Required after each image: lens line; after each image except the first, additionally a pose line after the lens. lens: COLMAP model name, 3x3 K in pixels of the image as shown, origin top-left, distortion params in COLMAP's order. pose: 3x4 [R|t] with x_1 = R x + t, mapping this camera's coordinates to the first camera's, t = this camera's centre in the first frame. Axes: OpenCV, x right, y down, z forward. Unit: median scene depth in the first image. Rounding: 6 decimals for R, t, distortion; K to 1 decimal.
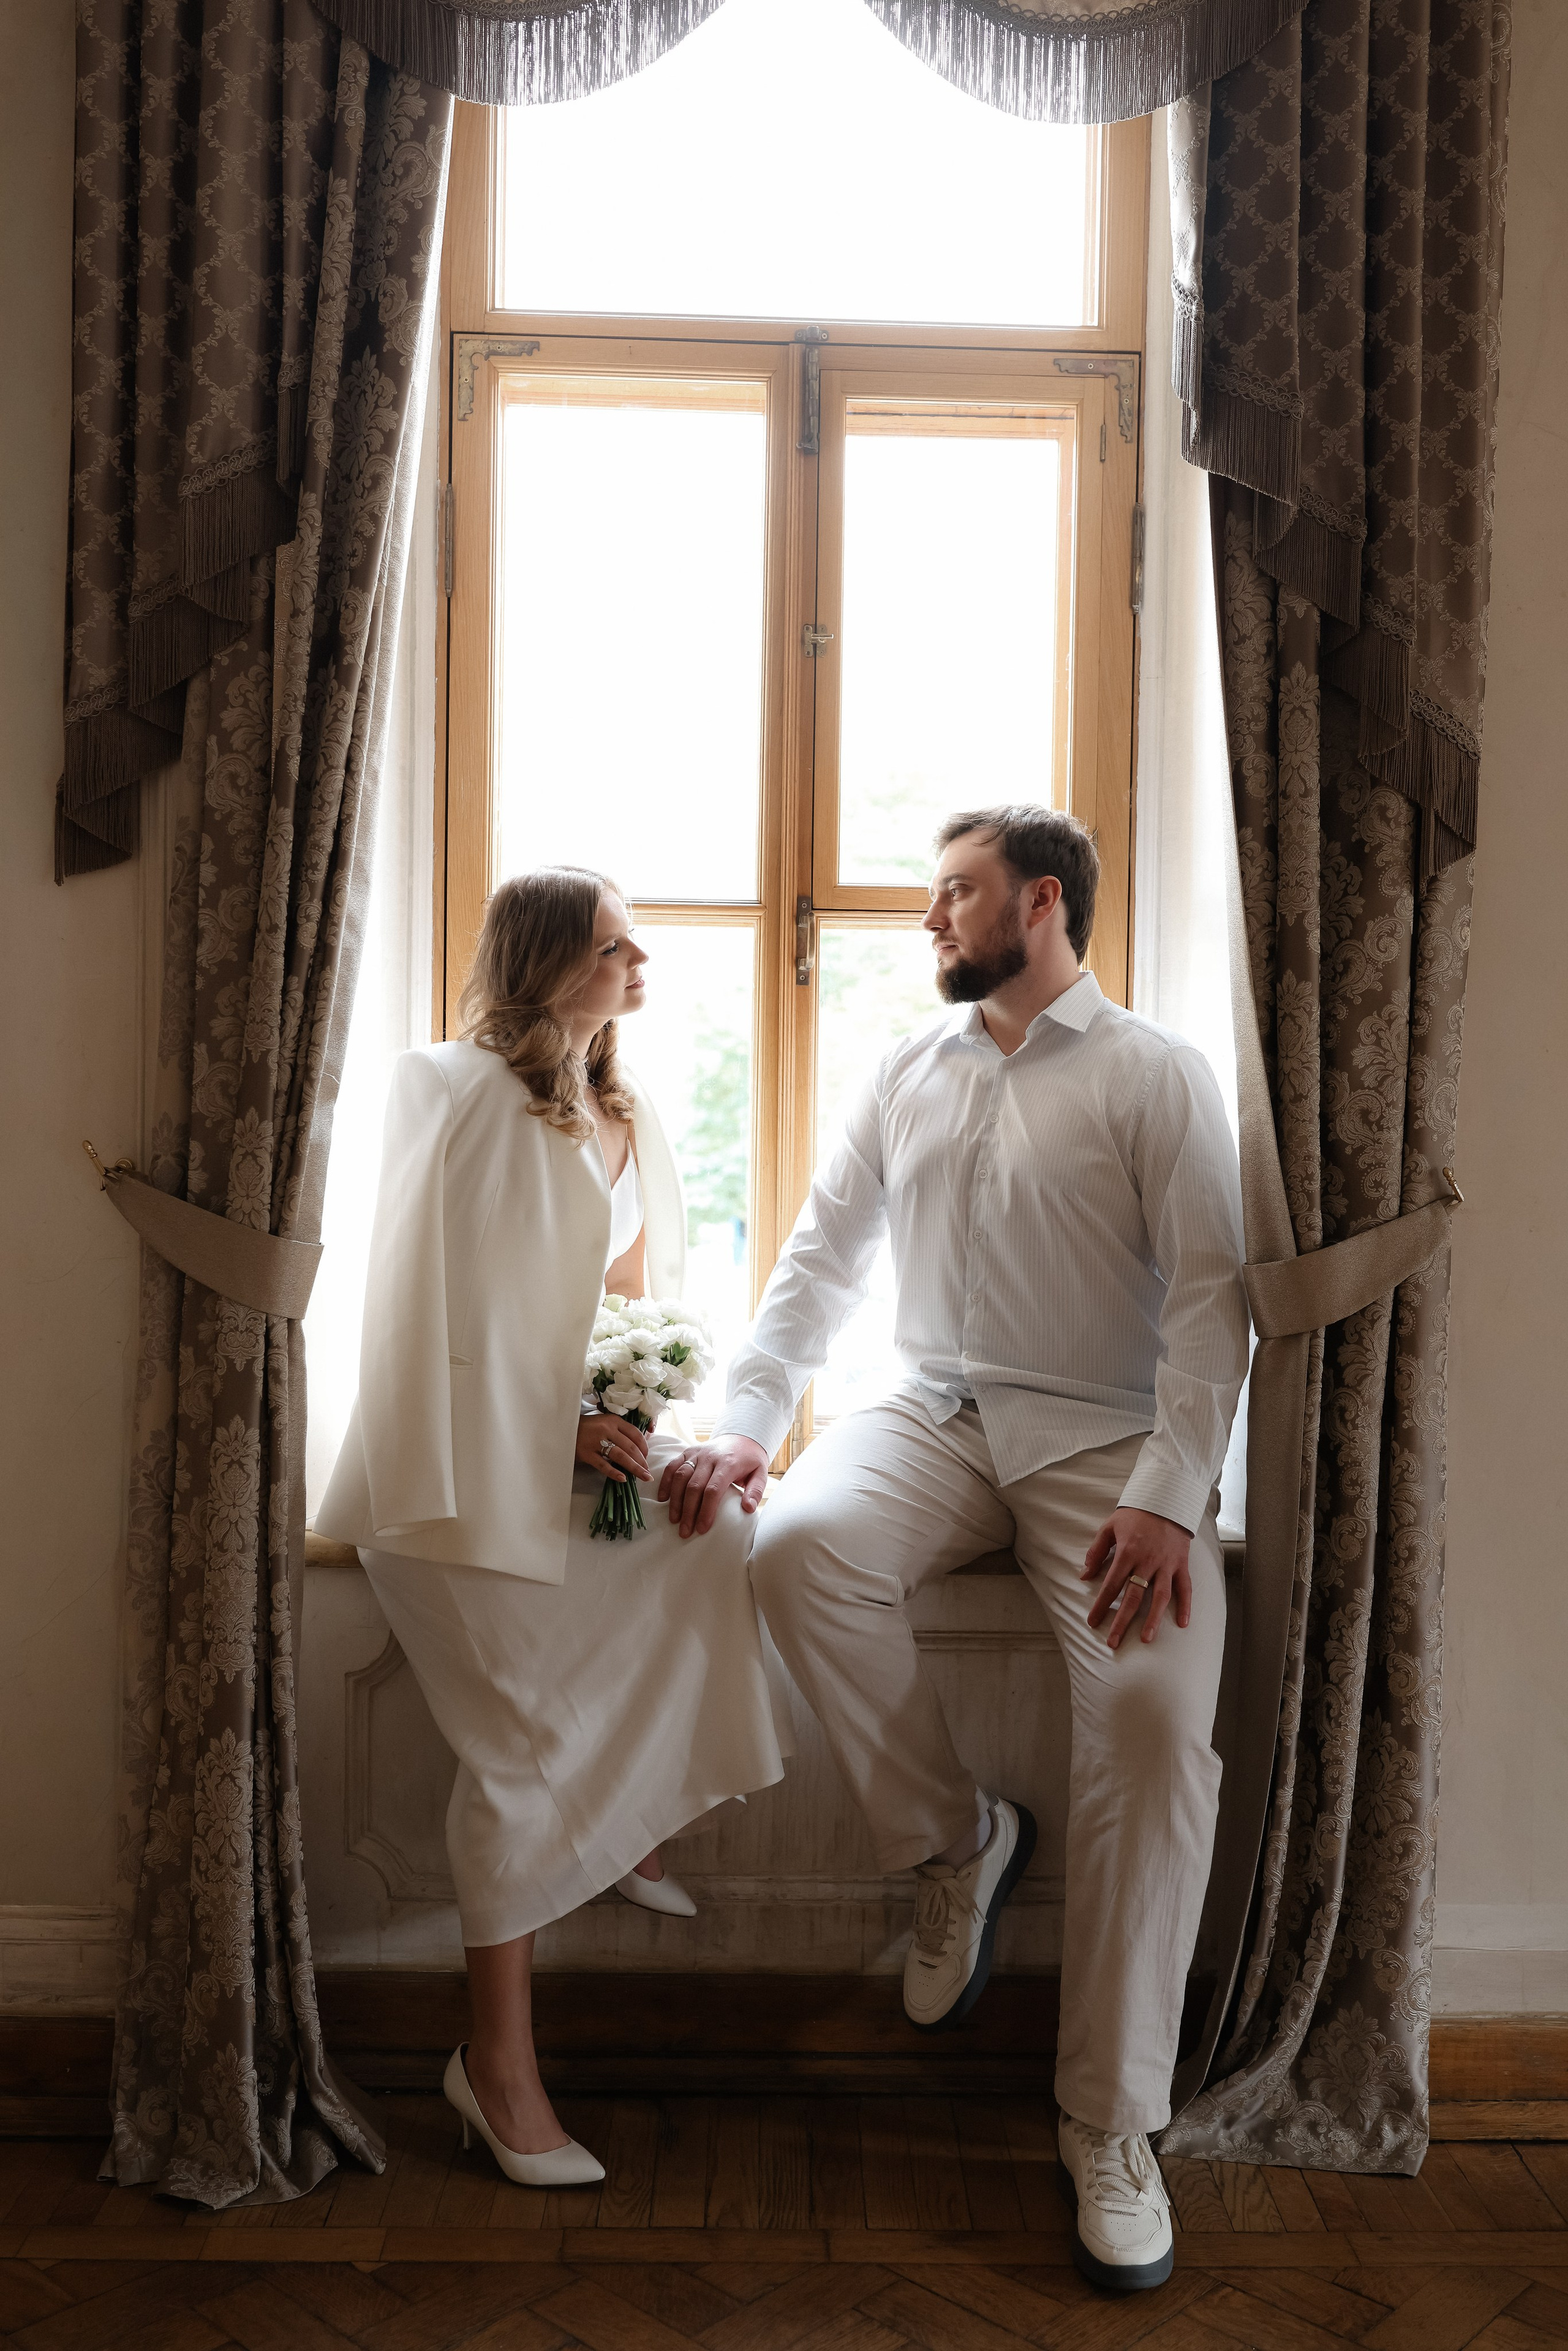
lens RADIAL K [[2254.0, 0, 785.2], [0, 2254.0, 1182.2], [0, 0, 1]] dist [0.015535, 0.000000]
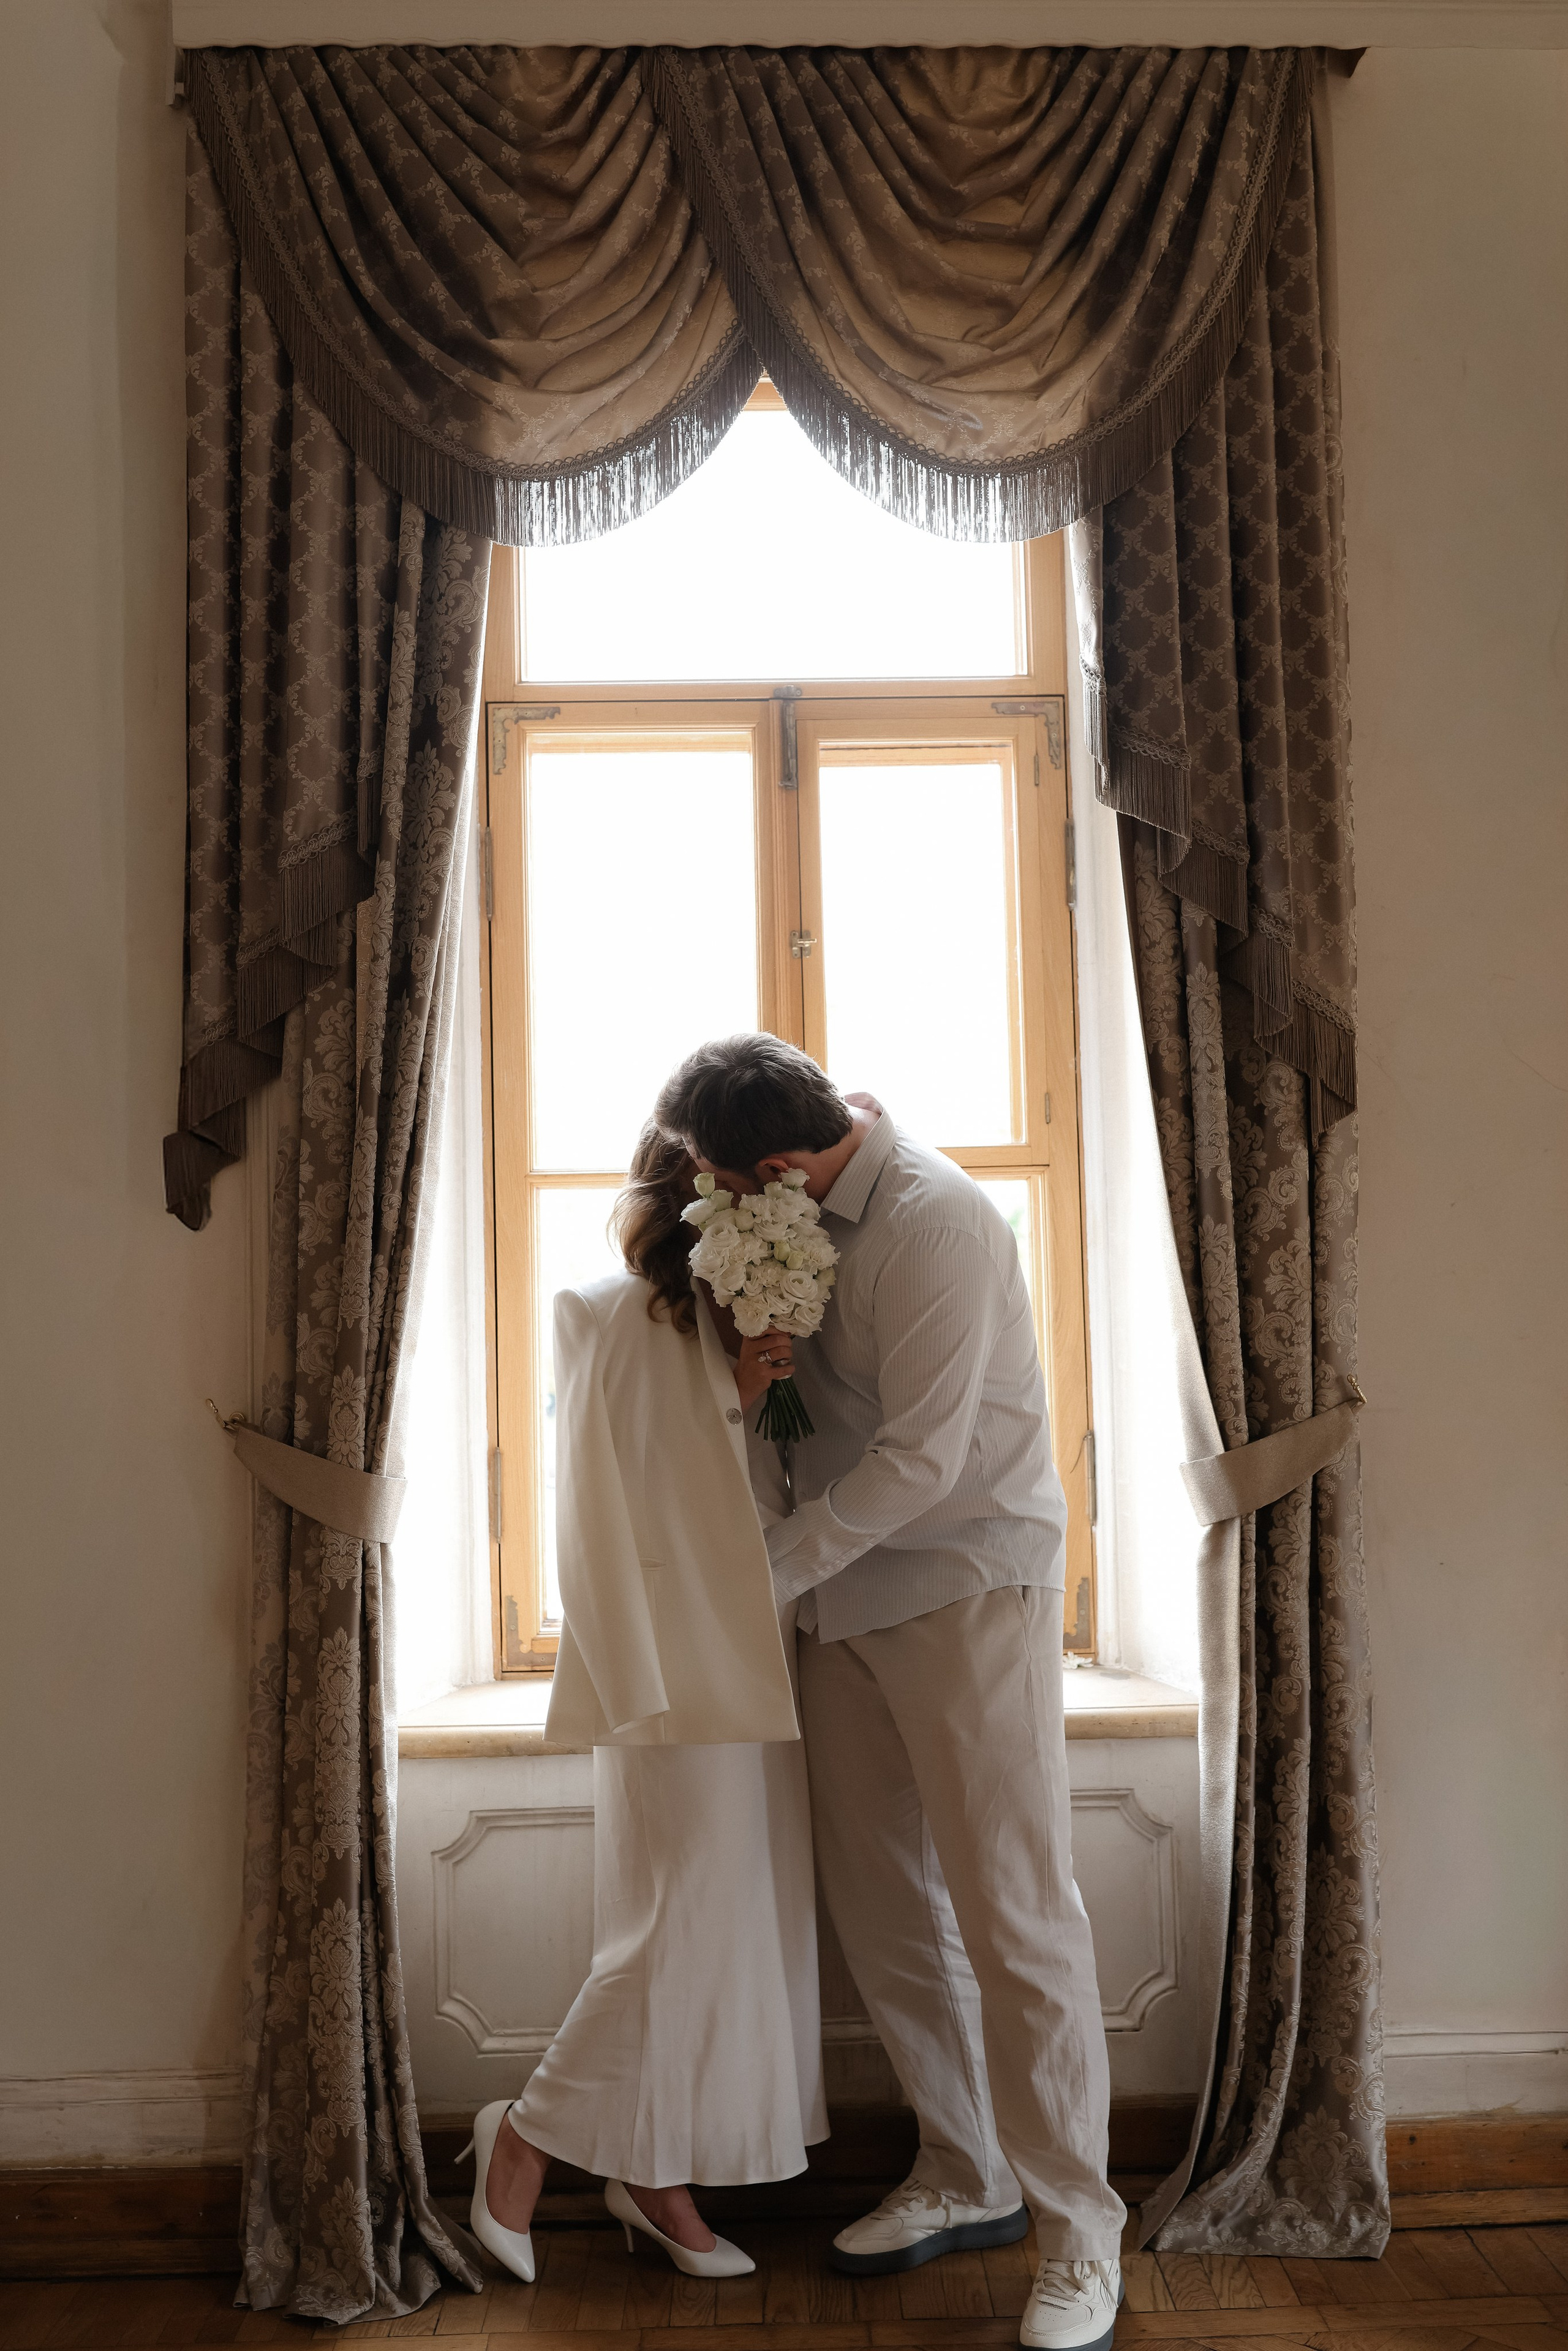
lens RADIAL K [[2254.0, 0, 796.4], [0, 2254.0, 1162.4], [0, 0, 1]] dist [0.015535, 0.000000]
pose [[0.999179, -0.039912, 0.006954, -0.002478], [0.040398, 0.994477, -0.096866, -0.014588], [-0.003050, 0.097067, 0.995273, -0.197992]]
